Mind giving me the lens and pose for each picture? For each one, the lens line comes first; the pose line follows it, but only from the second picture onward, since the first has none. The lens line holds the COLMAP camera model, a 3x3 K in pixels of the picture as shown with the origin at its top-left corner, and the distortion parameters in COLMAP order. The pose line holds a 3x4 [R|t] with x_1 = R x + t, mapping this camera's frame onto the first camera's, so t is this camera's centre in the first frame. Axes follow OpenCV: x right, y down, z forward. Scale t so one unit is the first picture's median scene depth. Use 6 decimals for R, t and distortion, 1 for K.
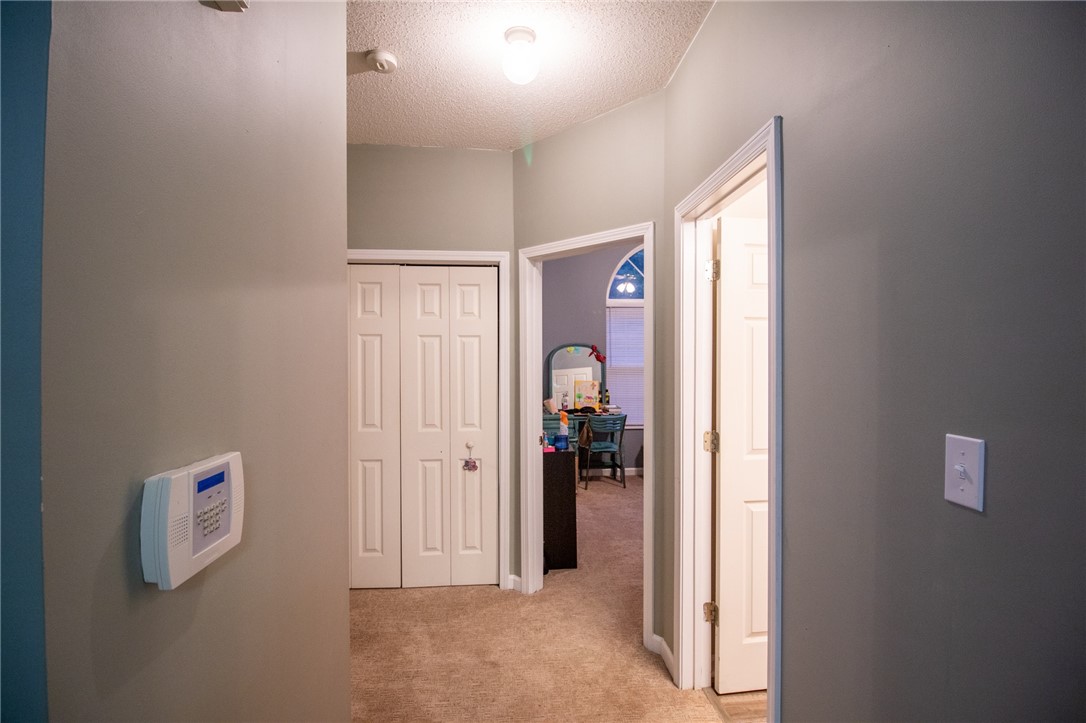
lens RADIAL K [[498.2, 0, 552.8], [0, 498.2, 360.7], [0, 0, 1]] dist [0.000243, -0.013717]
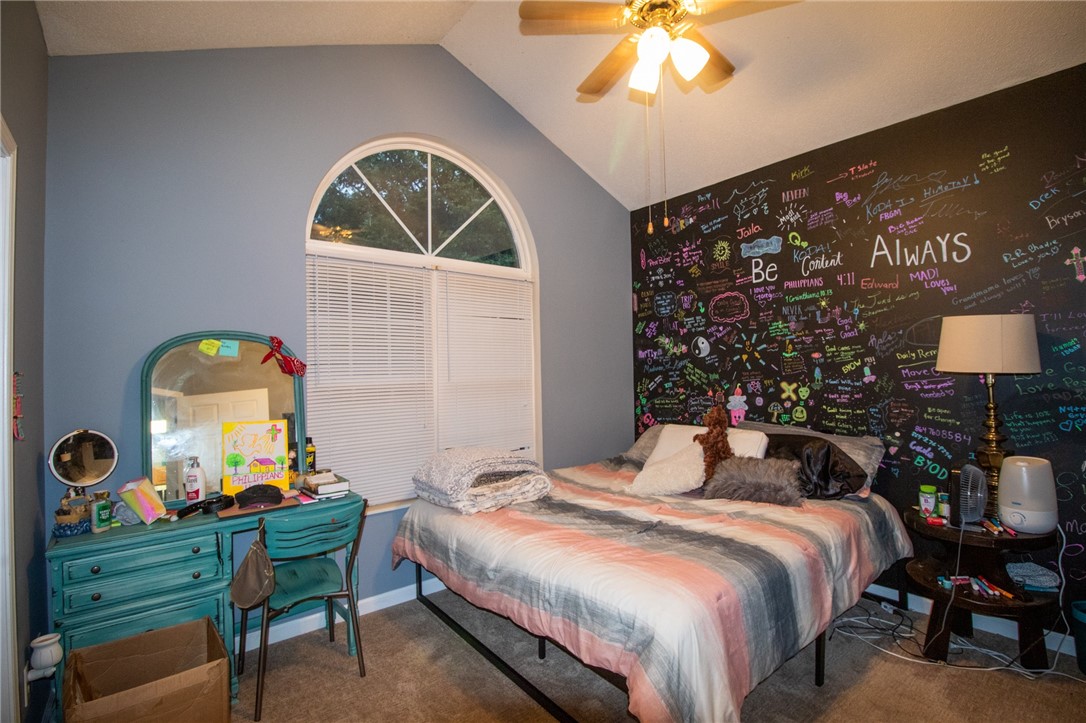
lens RADIAL K [[498.2, 0, 552.8], [0, 498.2, 360.7], [0, 0, 1]] dist [0.000243, -0.013717]
pose [[0.827735, -0.003108, 0.561111, 0.040279], [0.021997, 0.999396, -0.026913, 0.006402], [-0.560688, 0.034620, 0.827303, 0.515424]]
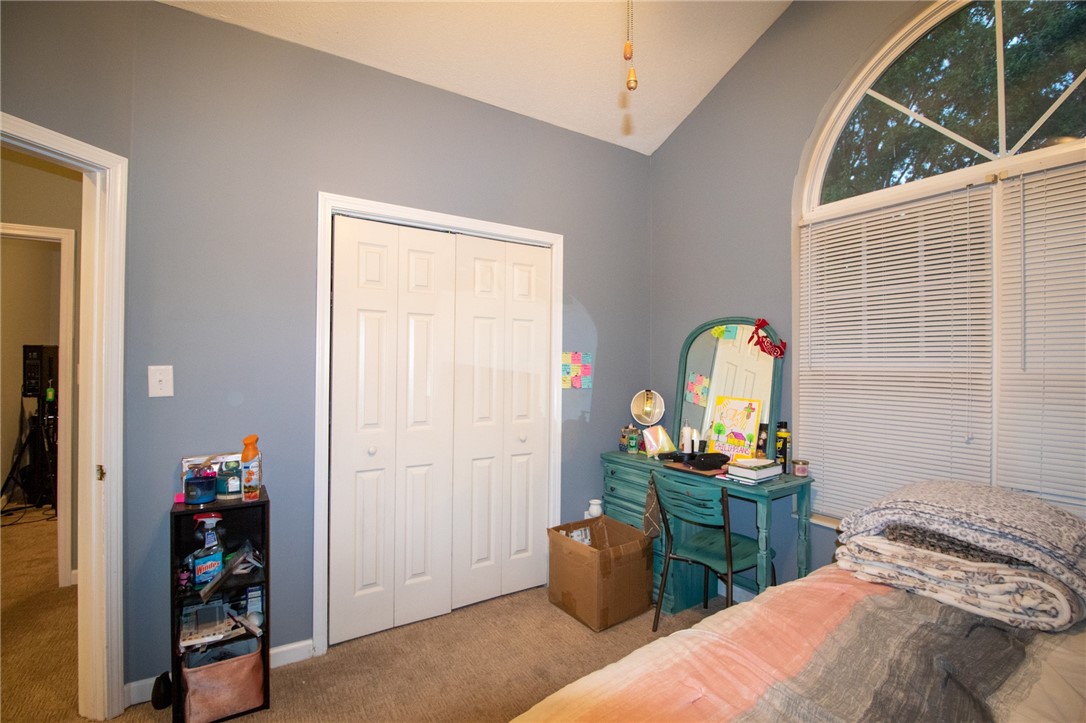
lens RADIAL K [[498.2, 0, 552.8], [0, 498.2, 360.7], [0, 0, 1]] dist [0.000243, -0.013717]
pose [[0.462523, -0.001495, -0.886606, 0.392592], [-0.016511, 0.999811, -0.010299, 0.013654], [0.886453, 0.019402, 0.462411, 0.636683]]
